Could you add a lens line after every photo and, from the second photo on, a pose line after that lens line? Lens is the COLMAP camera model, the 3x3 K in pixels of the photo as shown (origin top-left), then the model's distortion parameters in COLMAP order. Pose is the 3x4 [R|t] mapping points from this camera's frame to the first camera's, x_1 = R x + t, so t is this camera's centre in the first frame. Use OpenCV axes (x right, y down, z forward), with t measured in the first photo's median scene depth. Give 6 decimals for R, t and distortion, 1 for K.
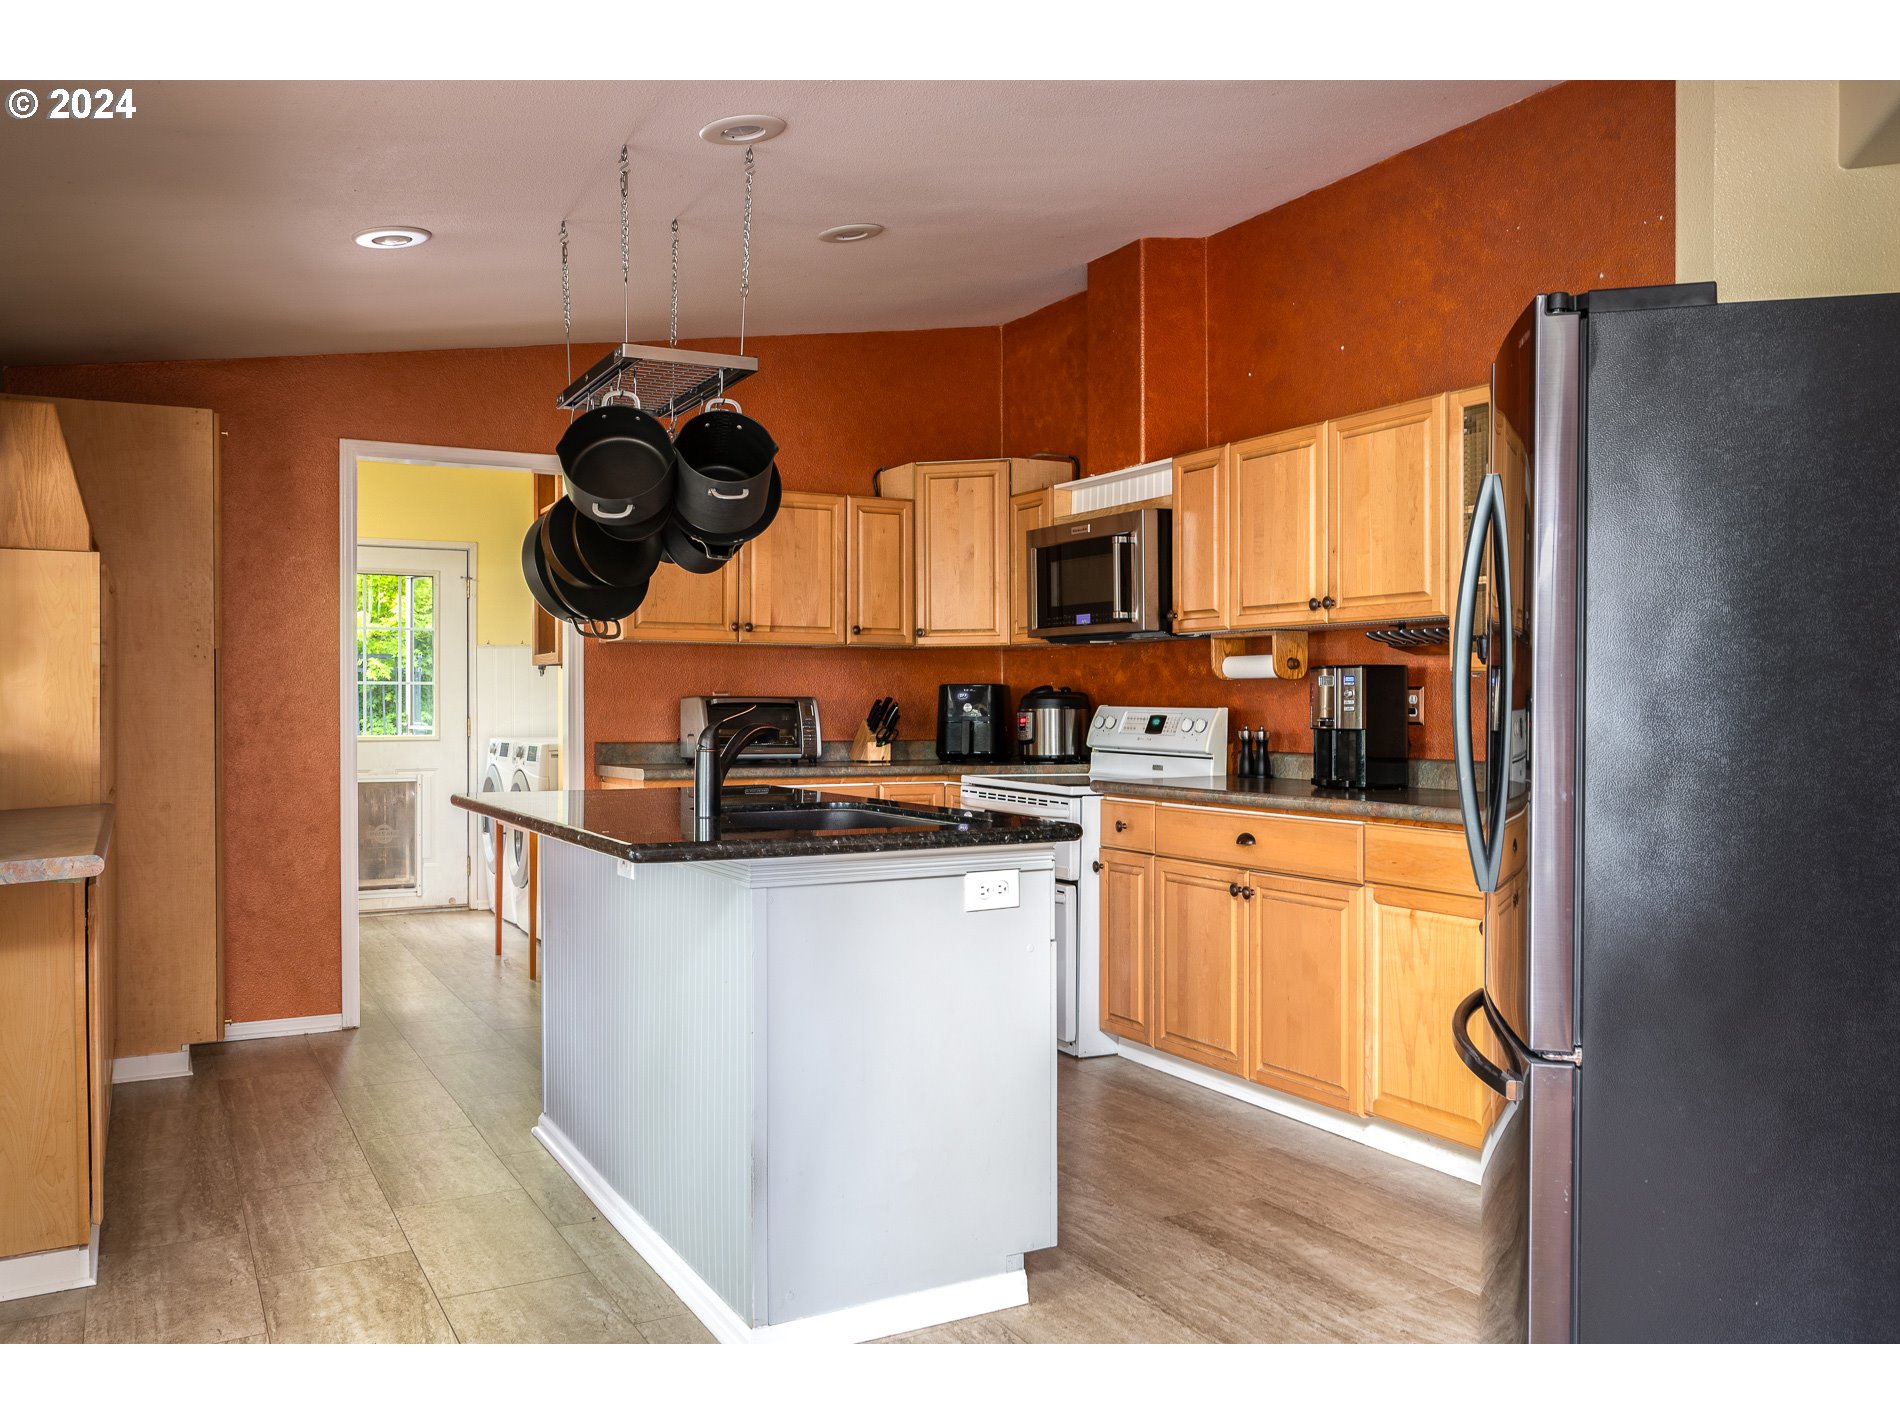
lens RADIAL K [[1499.4, 0, 950.5], [0, 1499.4, 711.0], [0, 0, 1]] dist [-0.010801, 0.002769]
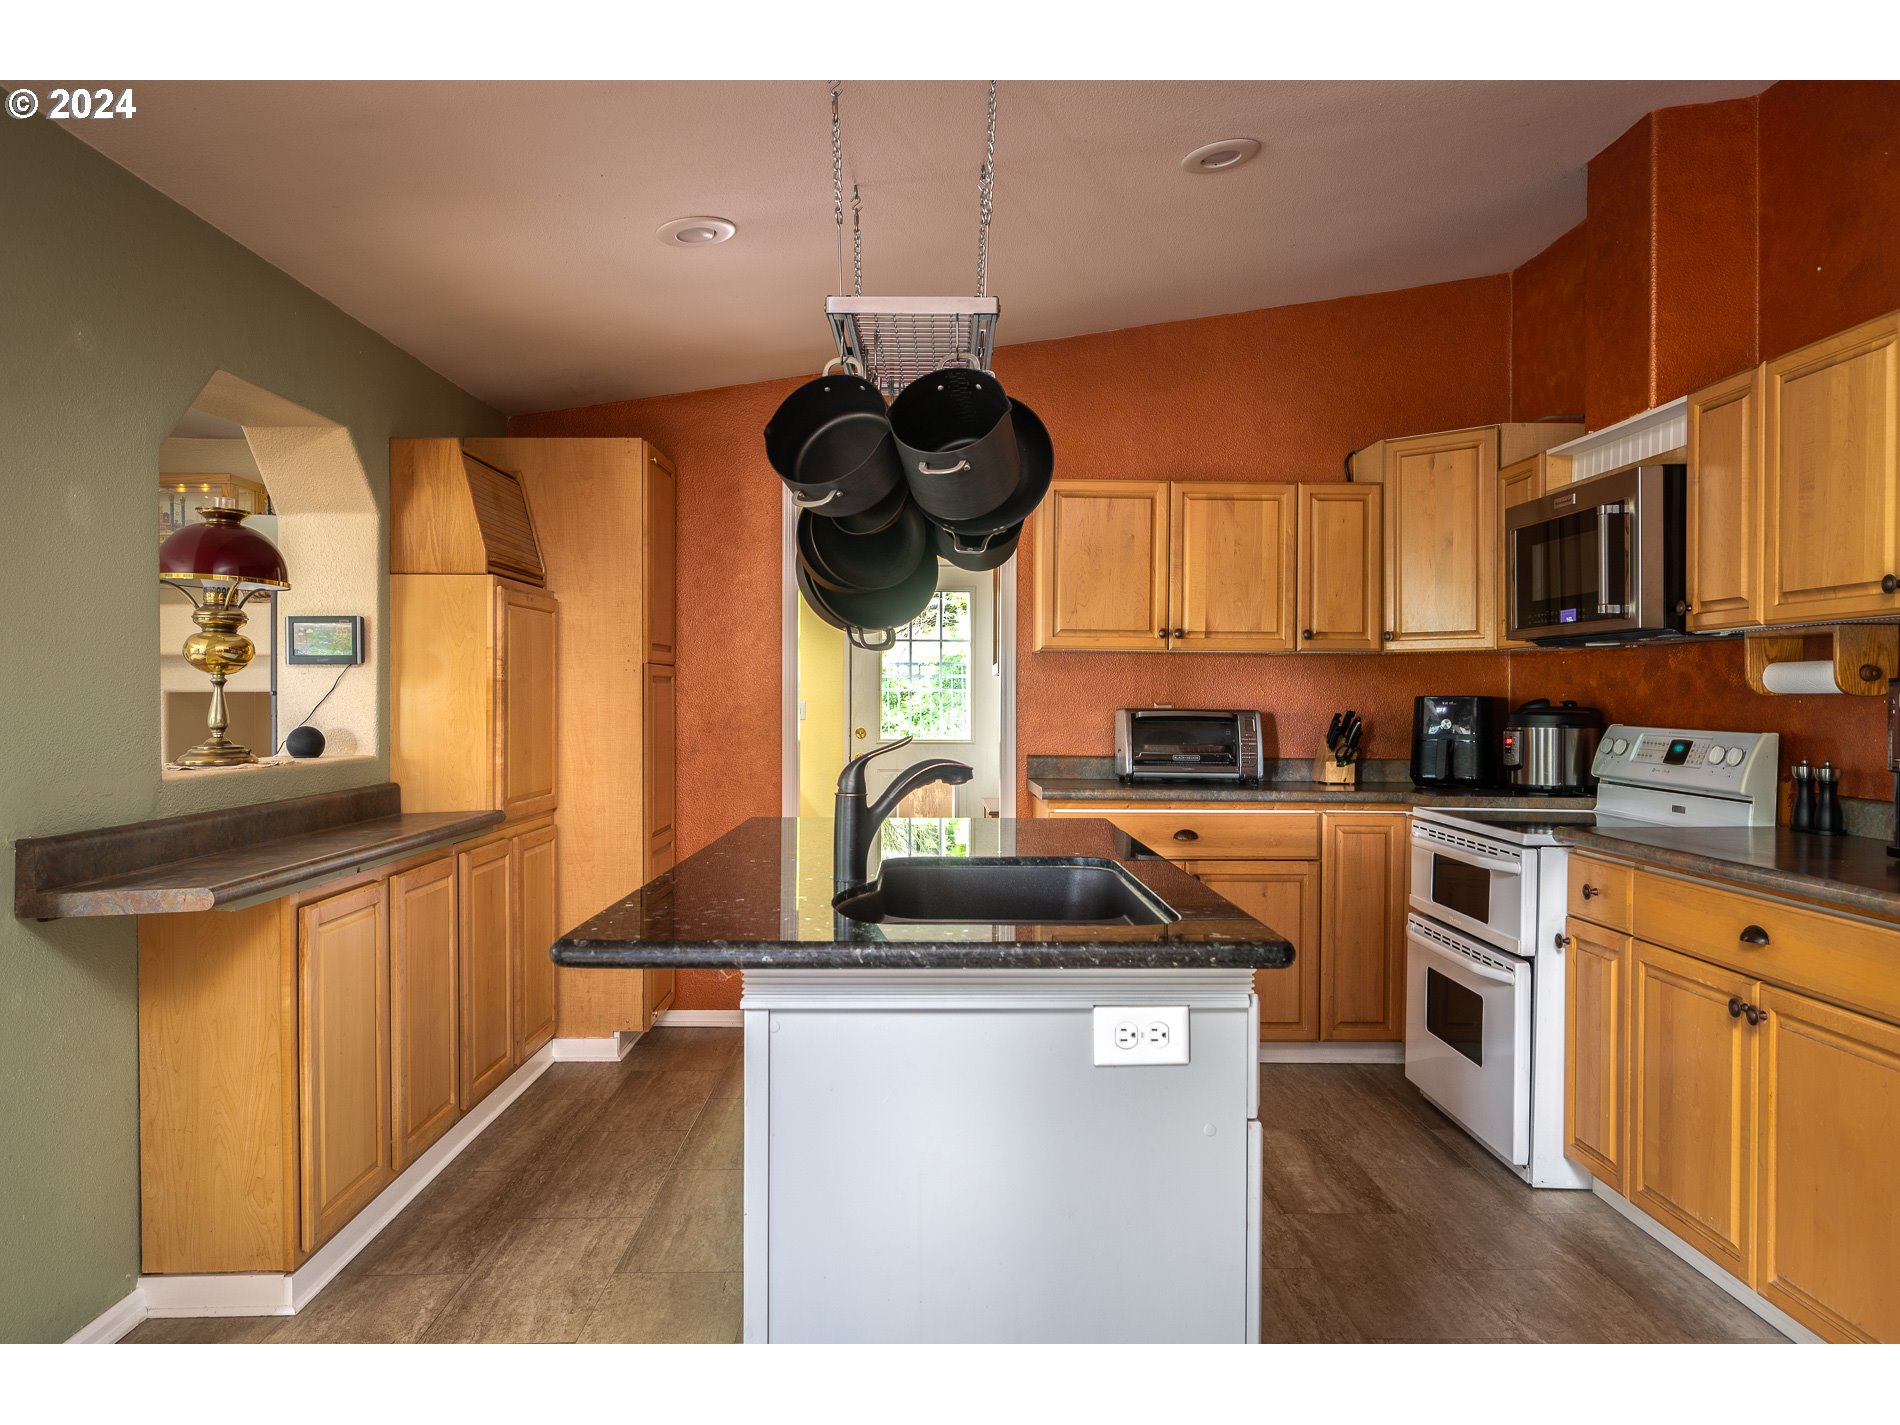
lens RADIAL K [[1302.8, 0, 949.6], [0, 1302.8, 707.1], [0, 0, 1]] dist [-0.010139, 0.006097]
pose [[0.887904, 0.008087, -0.459957, 0.120168], [-0.008292, 0.999964, 0.001576, -0.012661], [0.459954, 0.002415, 0.887940, 0.262843]]
